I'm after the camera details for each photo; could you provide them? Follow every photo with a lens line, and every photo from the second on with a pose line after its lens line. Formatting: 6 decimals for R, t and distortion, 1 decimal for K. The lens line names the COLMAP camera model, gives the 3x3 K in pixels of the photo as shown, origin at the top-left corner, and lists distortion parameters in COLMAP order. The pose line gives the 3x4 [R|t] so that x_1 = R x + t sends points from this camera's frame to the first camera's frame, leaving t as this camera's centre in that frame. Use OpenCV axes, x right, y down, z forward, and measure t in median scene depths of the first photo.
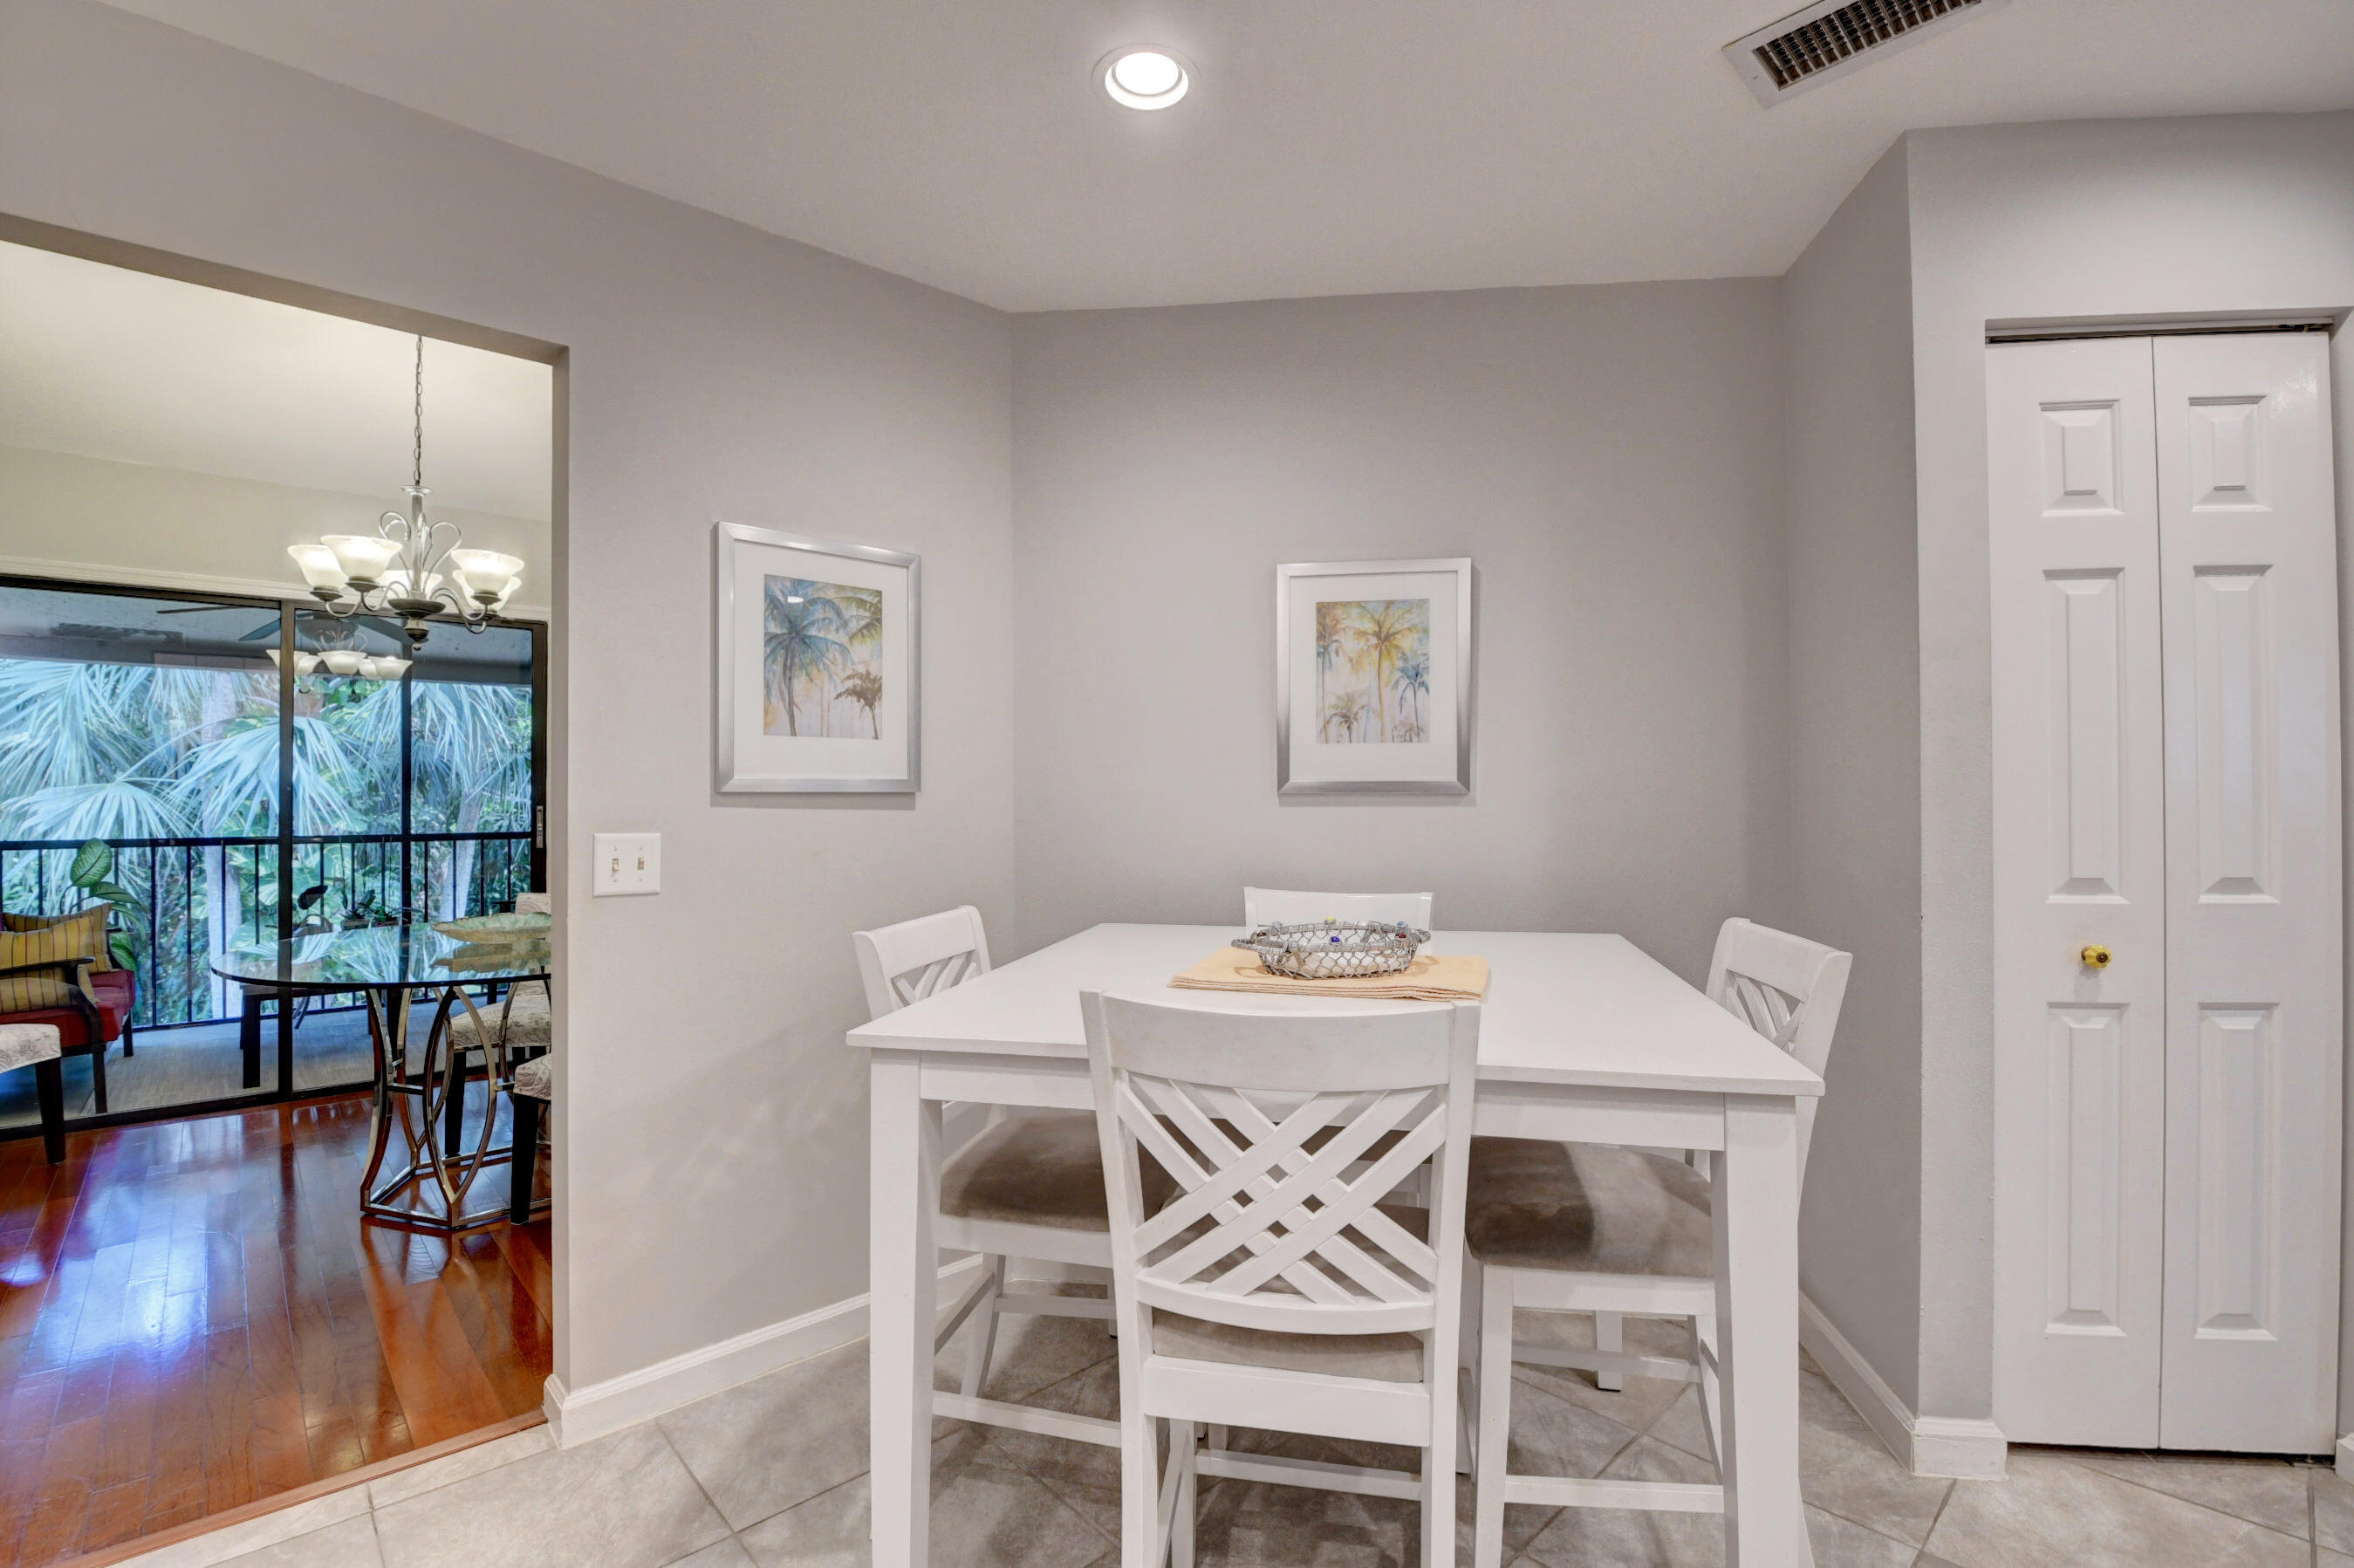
lens RADIAL K [[1044.2, 0, 1175.0], [0, 1044.2, 781.4], [0, 0, 1]] dist [-0.000354, -0.015230]
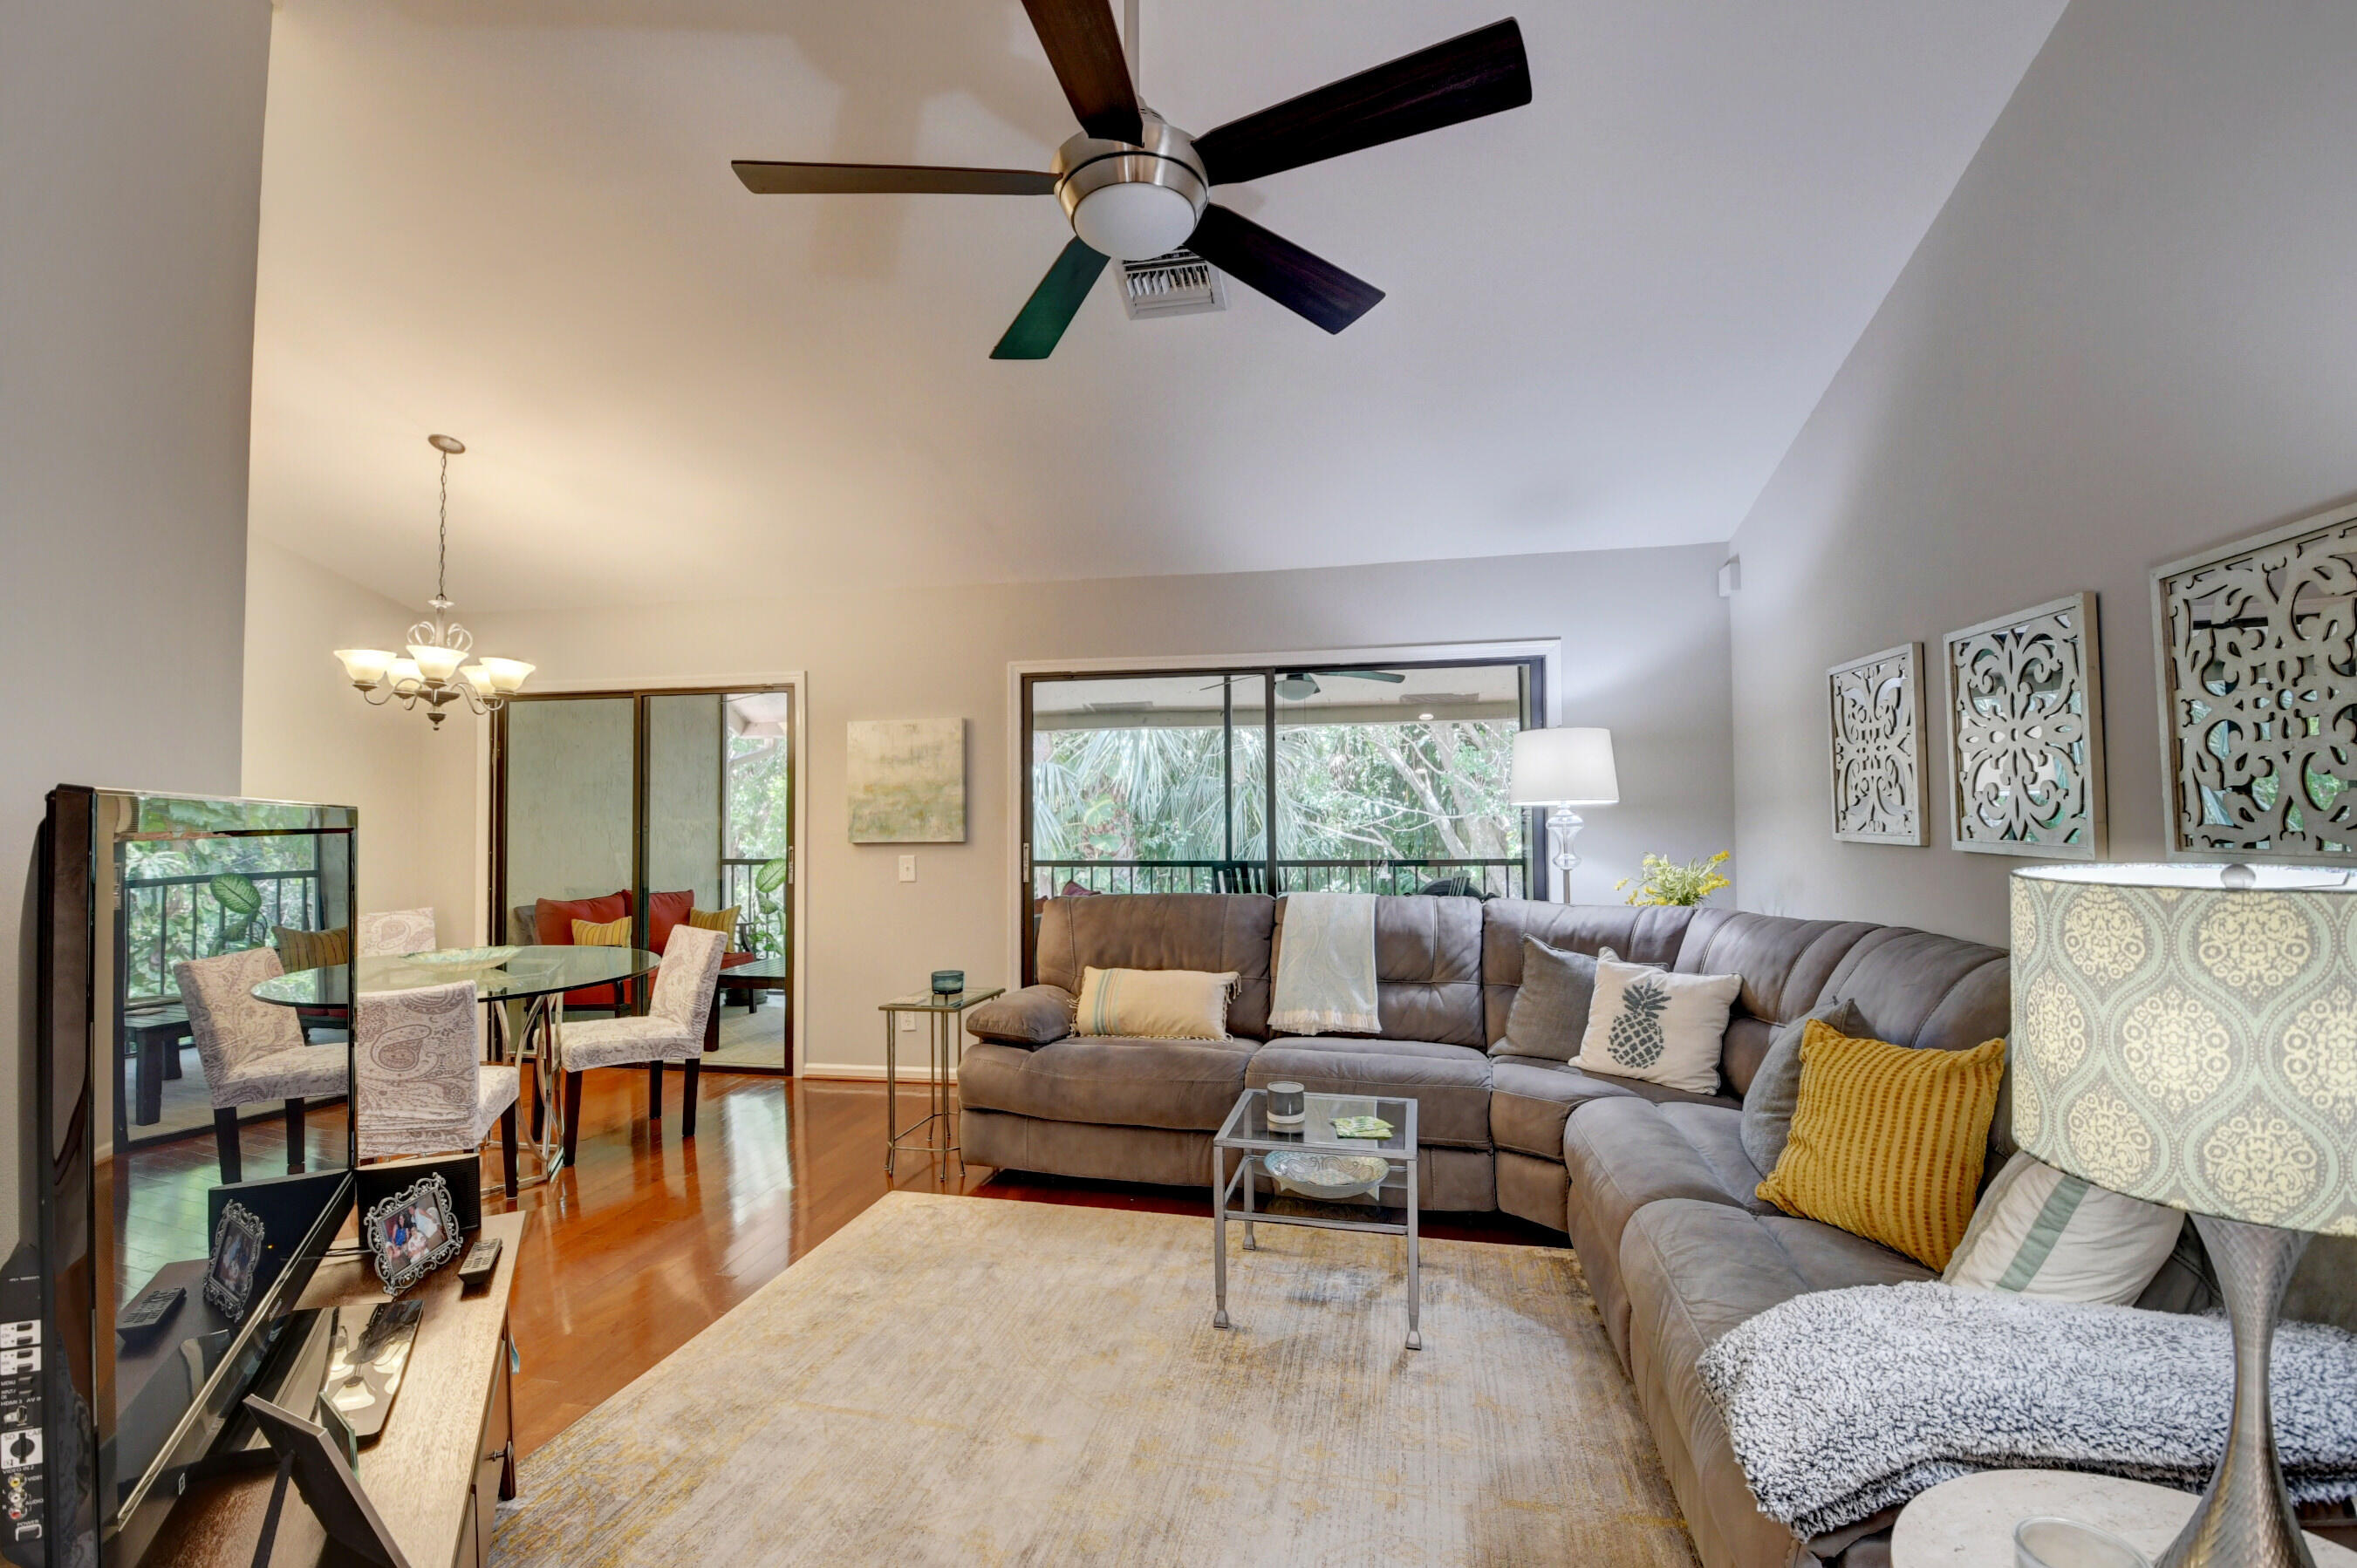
lens RADIAL K [[1040.5, 0, 1173.2], [0, 1040.5, 785.1], [0, 0, 1]] dist [0.018521, -0.034068]
pose [[0.590622, -0.023595, -0.806603, 0.417833], [0.012068, 0.999719, -0.020407, -0.010844], [0.806858, 0.002319, 0.590741, 0.492695]]
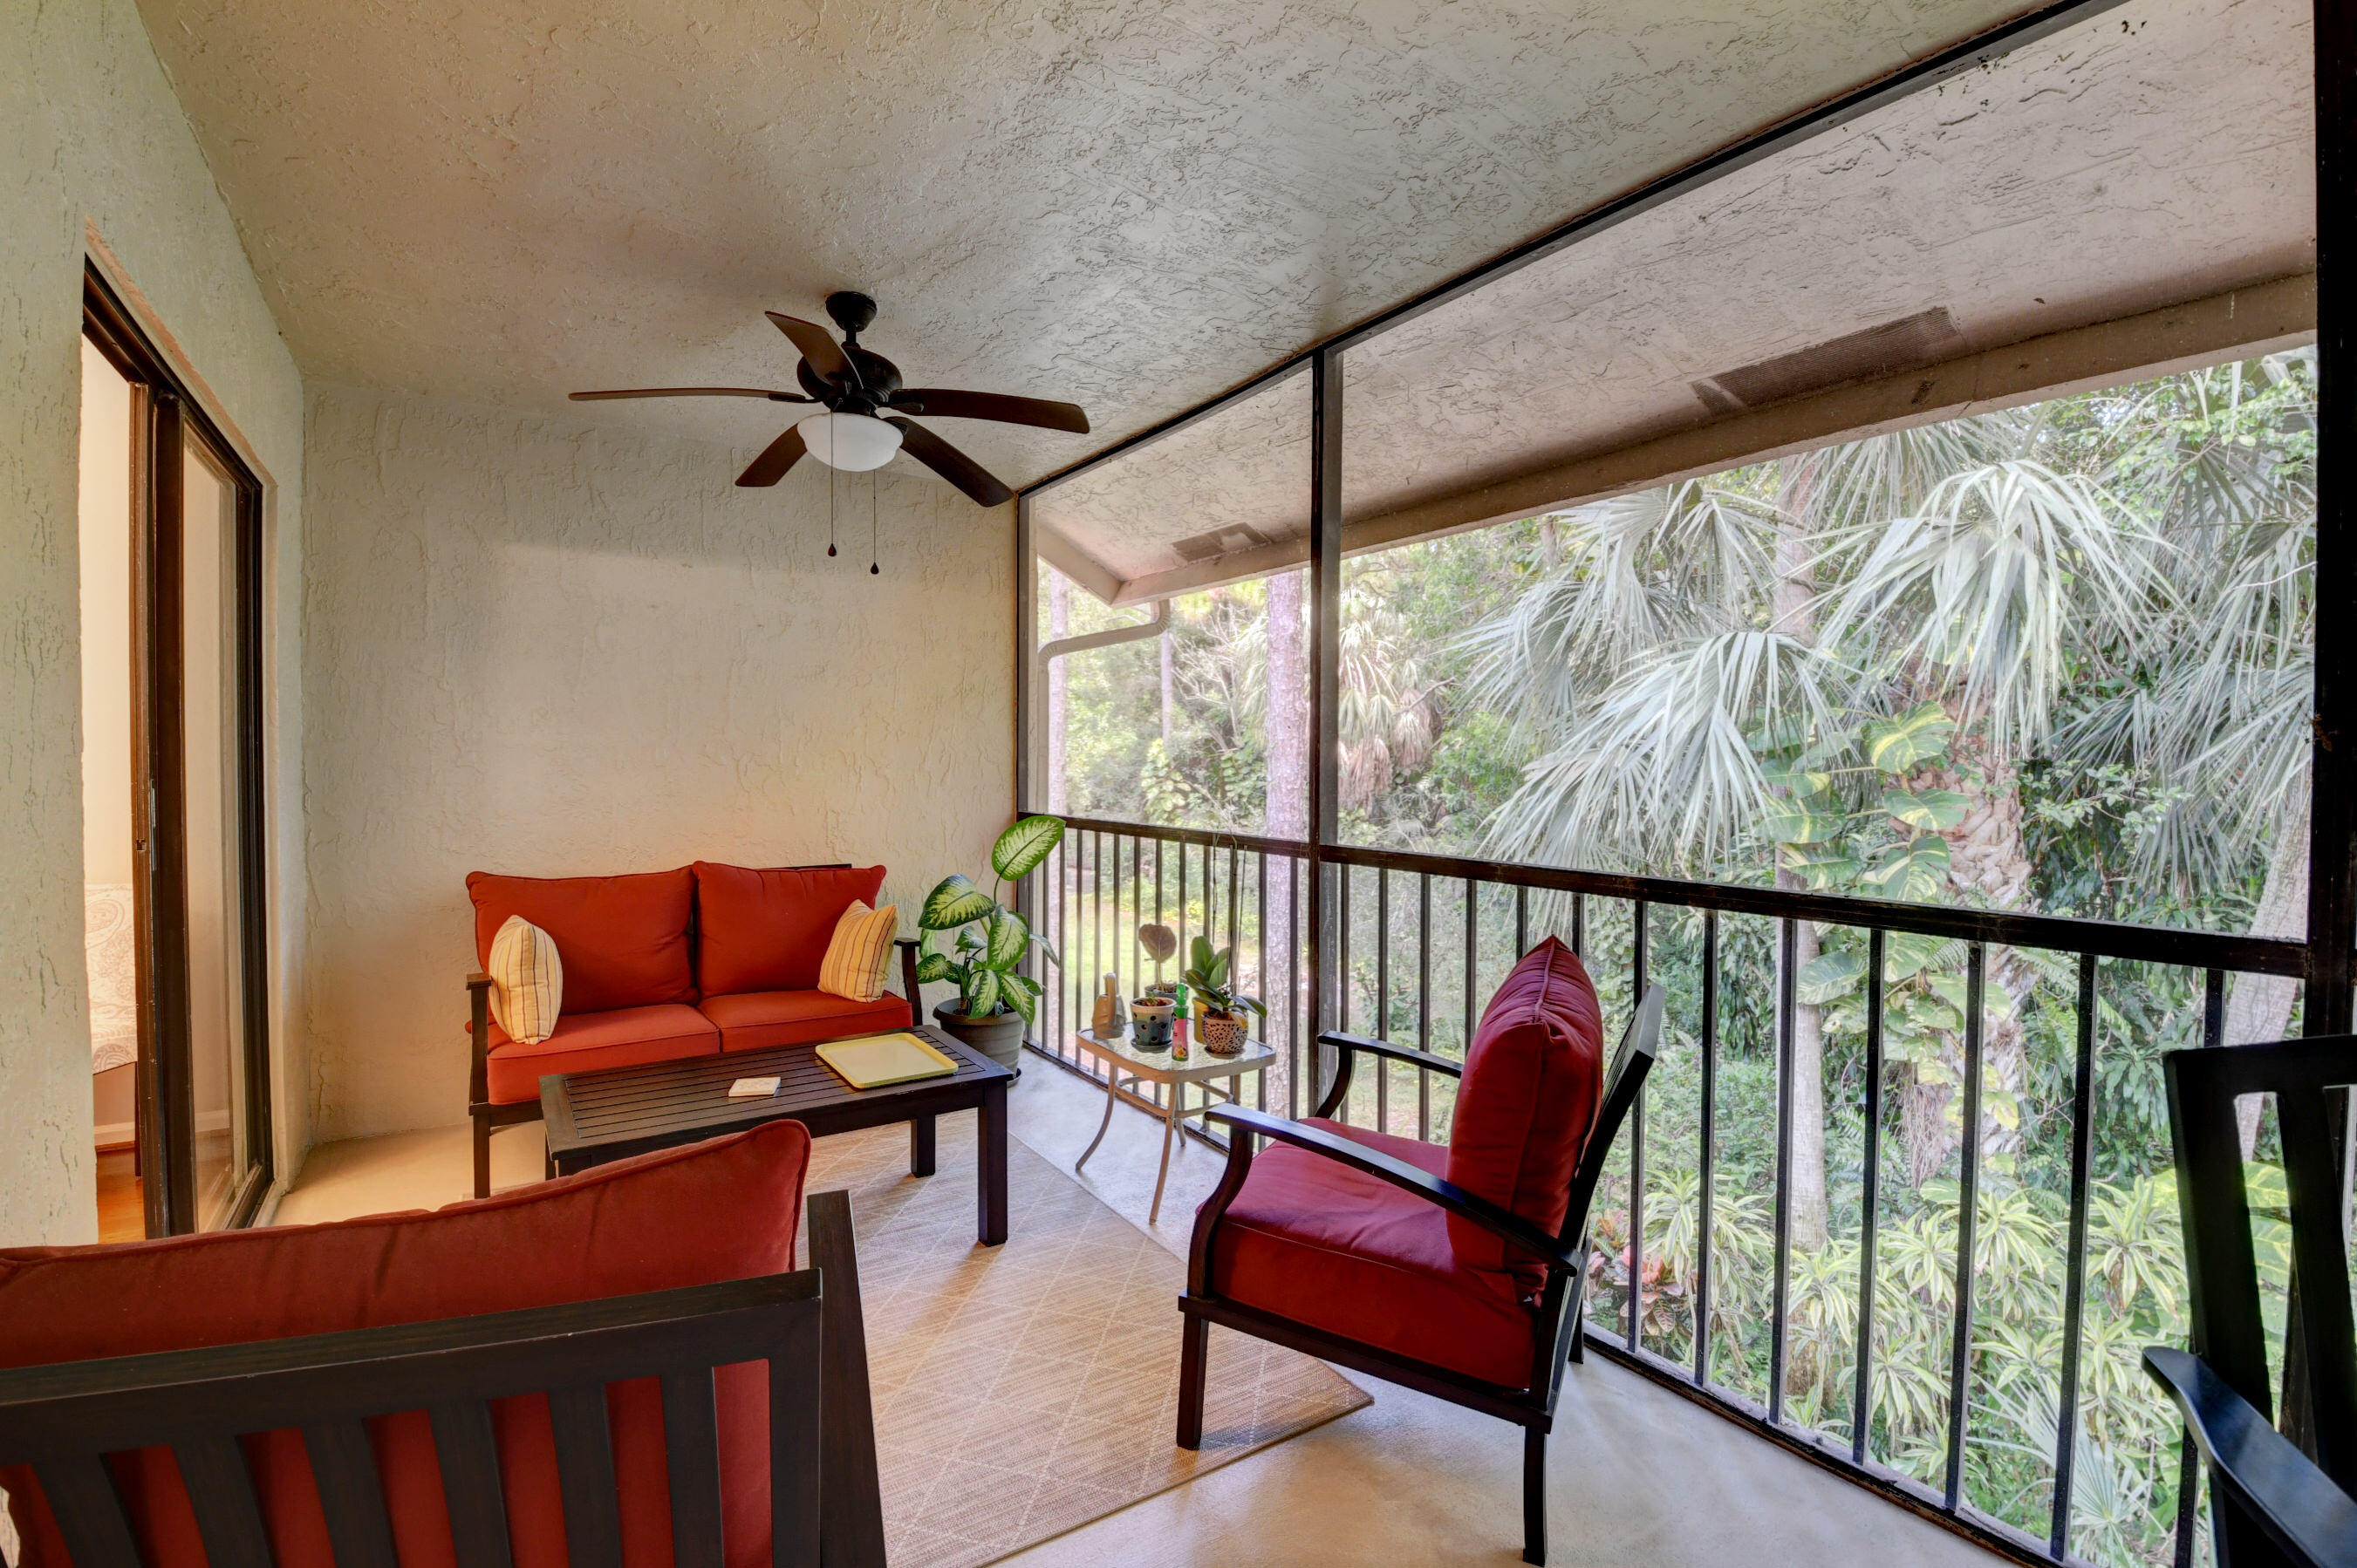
lens RADIAL K [[1044.9, 0, 1179.0], [0, 1044.9, 780.5], [0, 0, 1]] dist [0.025033, -0.034617]
pose [[-0.145519, 0.019599, -0.989161, -0.254427], [0.003527, 0.999808, 0.019291, 0.011420], [0.989349, -0.000681, -0.145560, 1.043238]]
